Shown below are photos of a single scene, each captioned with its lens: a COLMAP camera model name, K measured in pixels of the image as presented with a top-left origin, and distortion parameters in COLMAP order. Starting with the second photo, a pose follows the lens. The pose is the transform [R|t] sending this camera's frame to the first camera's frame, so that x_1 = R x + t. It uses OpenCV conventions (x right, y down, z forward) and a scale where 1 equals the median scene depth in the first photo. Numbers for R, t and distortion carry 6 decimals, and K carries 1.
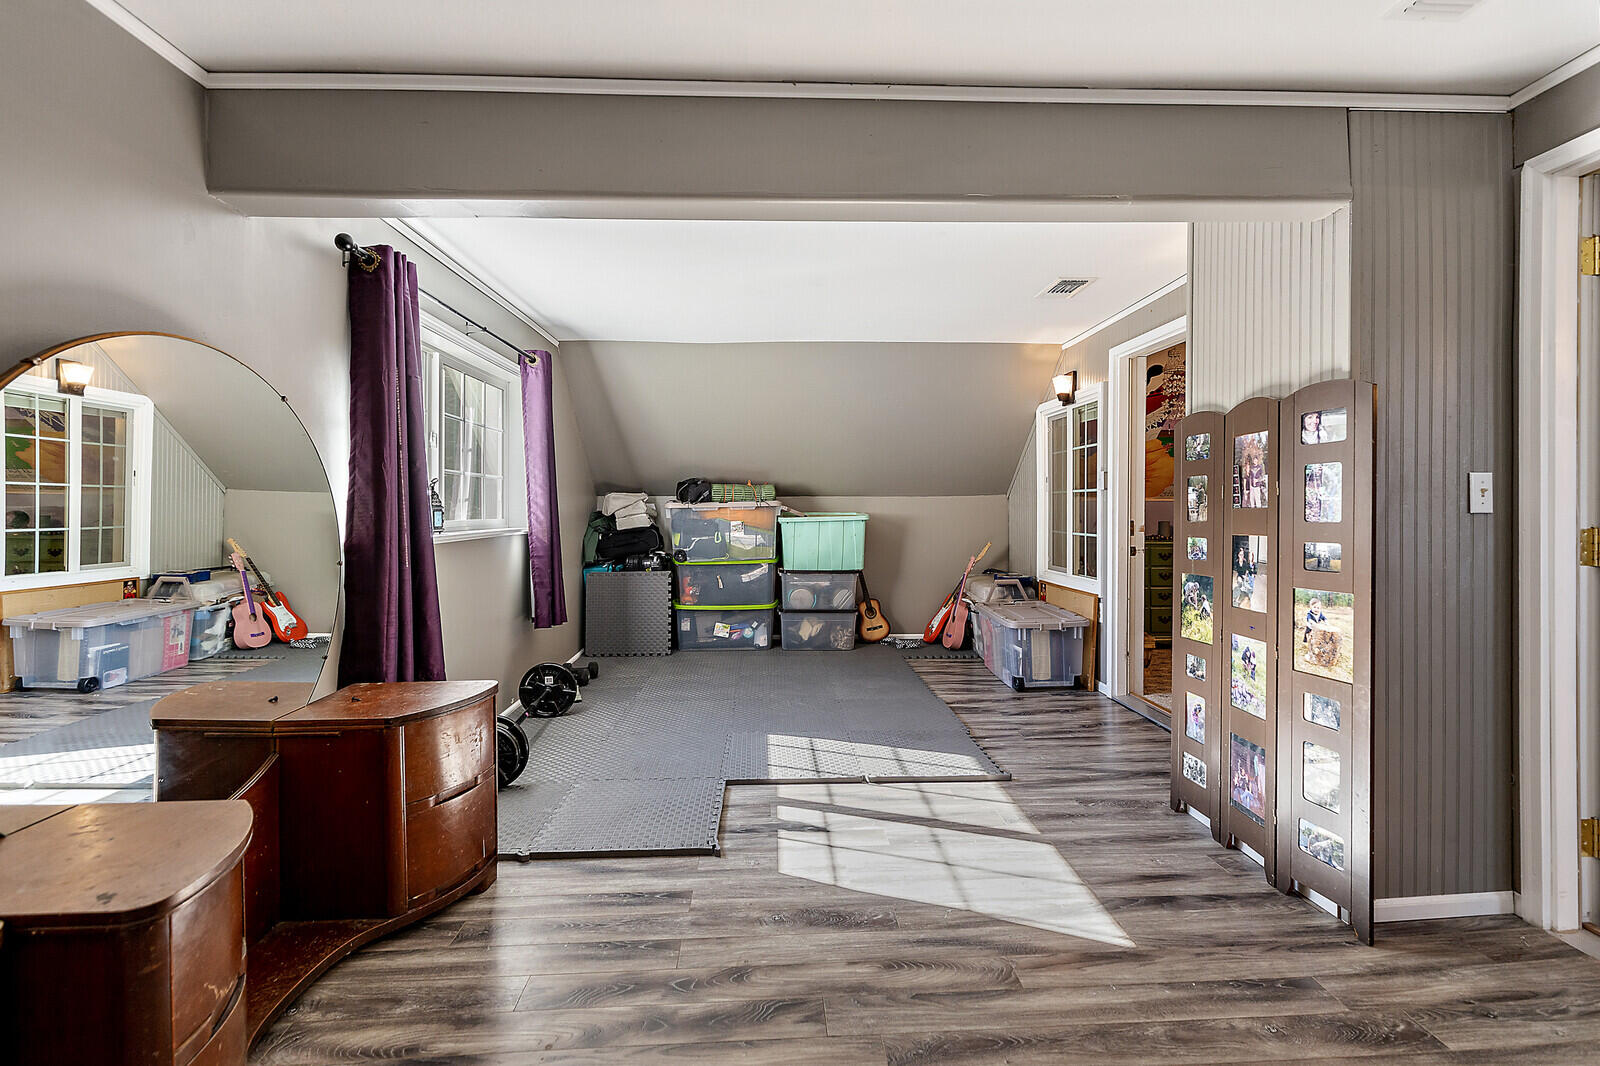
lens RADIAL K [[731.1, 0, 801.1], [0, 731.1, 506.0], [0, 0, 1]] dist [0.014430, -0.003213]
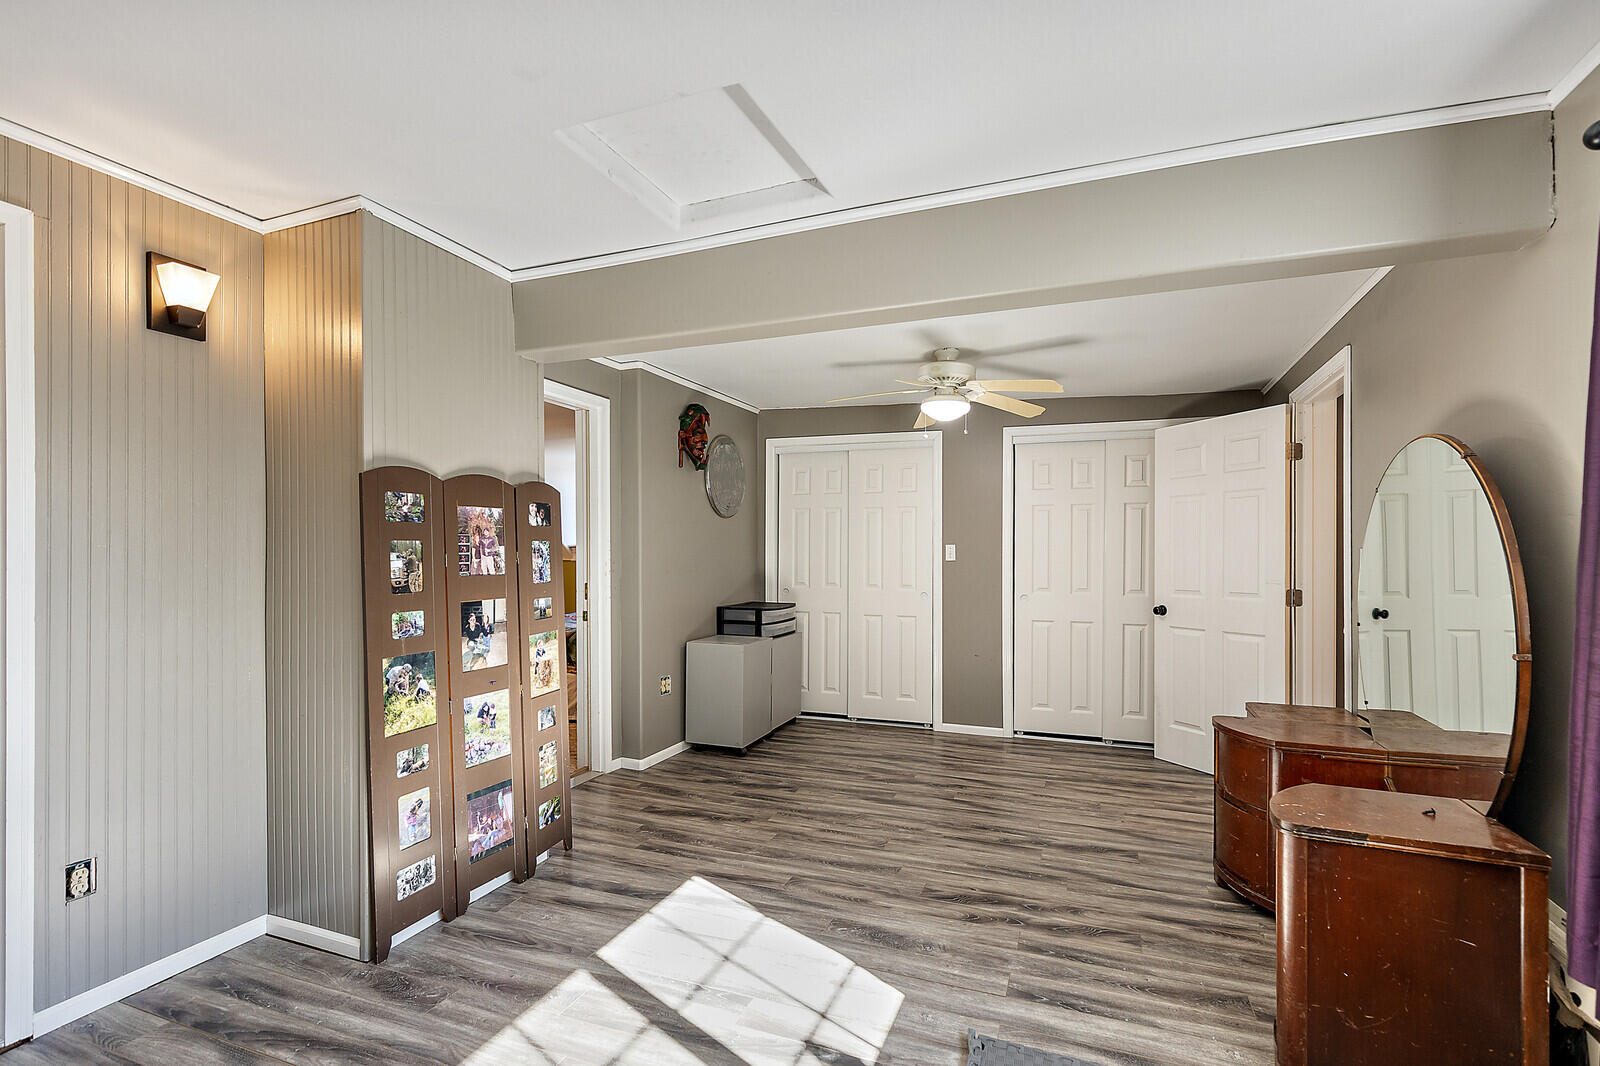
lens RADIAL K [[731.1, 0, 812.3], [0, 731.1, 563.6], [0, 0, 1]] dist [0.014430, -0.003213]
pose [[-0.914592, 0.003896, 0.404360, -0.254486], [0.006940, 0.999958, 0.006062, -0.016168], [-0.404319, 0.008351, -0.914580, 1.643946]]
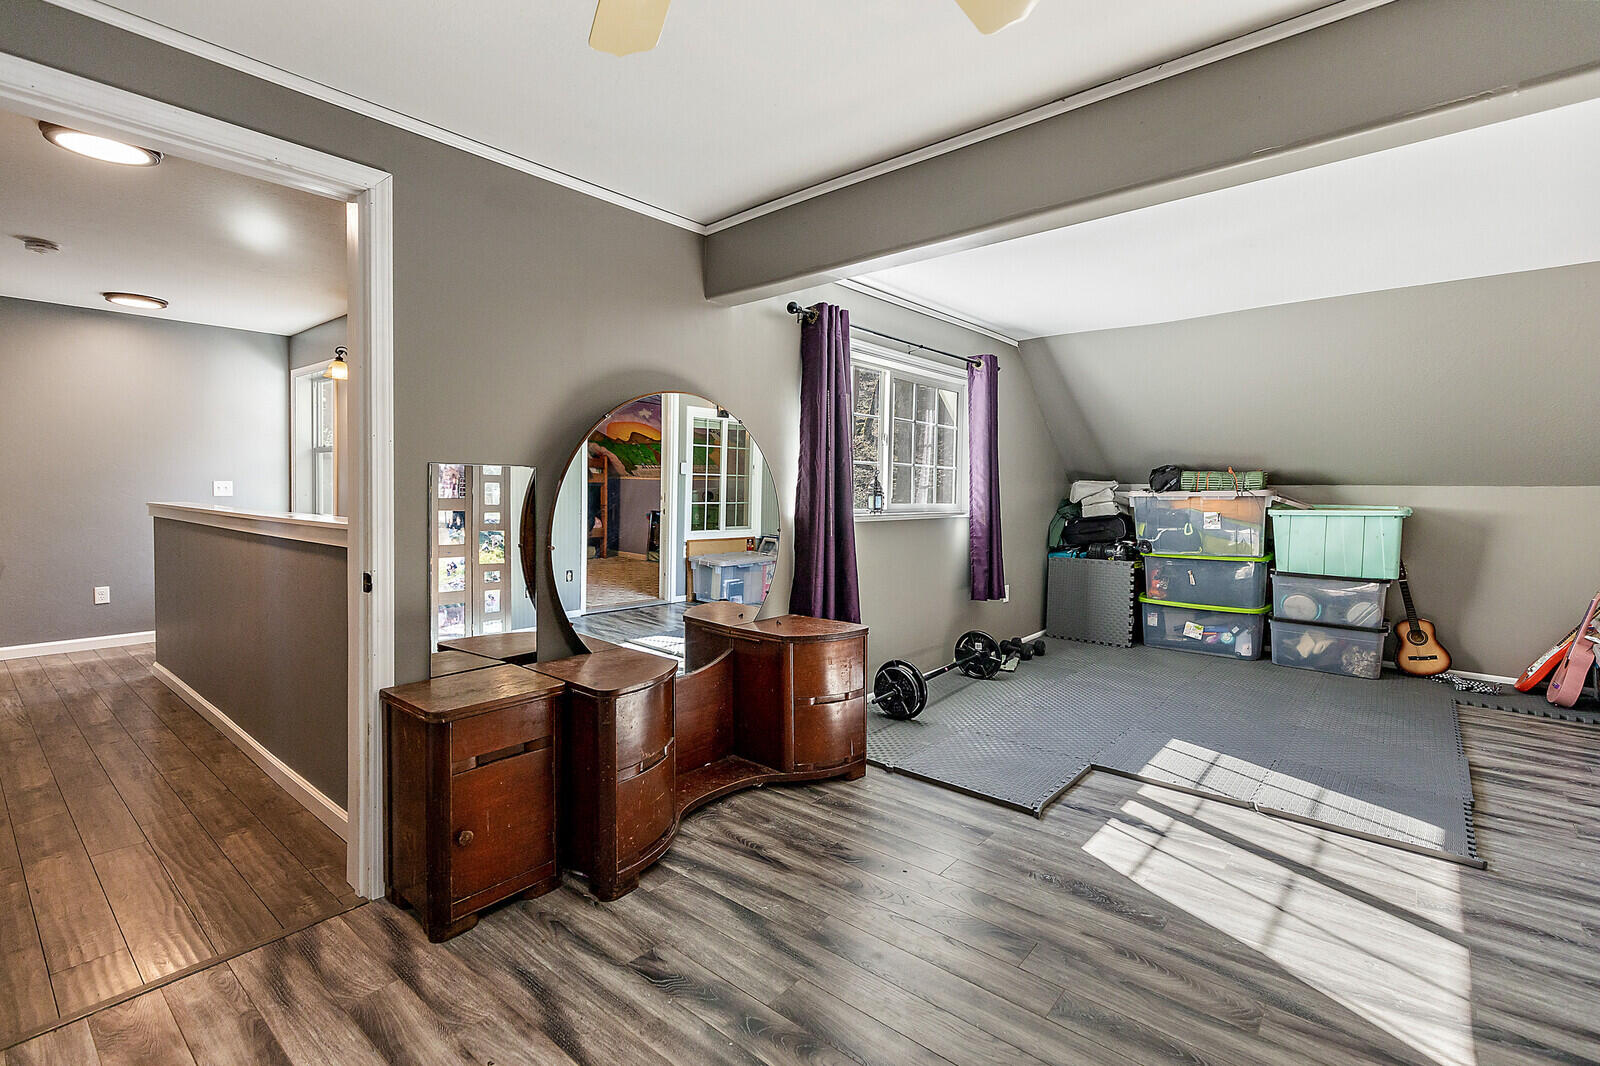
lens RADIAL K [[731.1, 0, 792.6], [0, 731.1, 498.1], [0, 0, 1]] dist [0.014430, -0.003213]
pose [[0.724690, 0.018496, -0.688827, 0.341656], [-0.012655, 0.999828, 0.013533, -0.005458], [0.688959, -0.001090, 0.724800, -0.033546]]
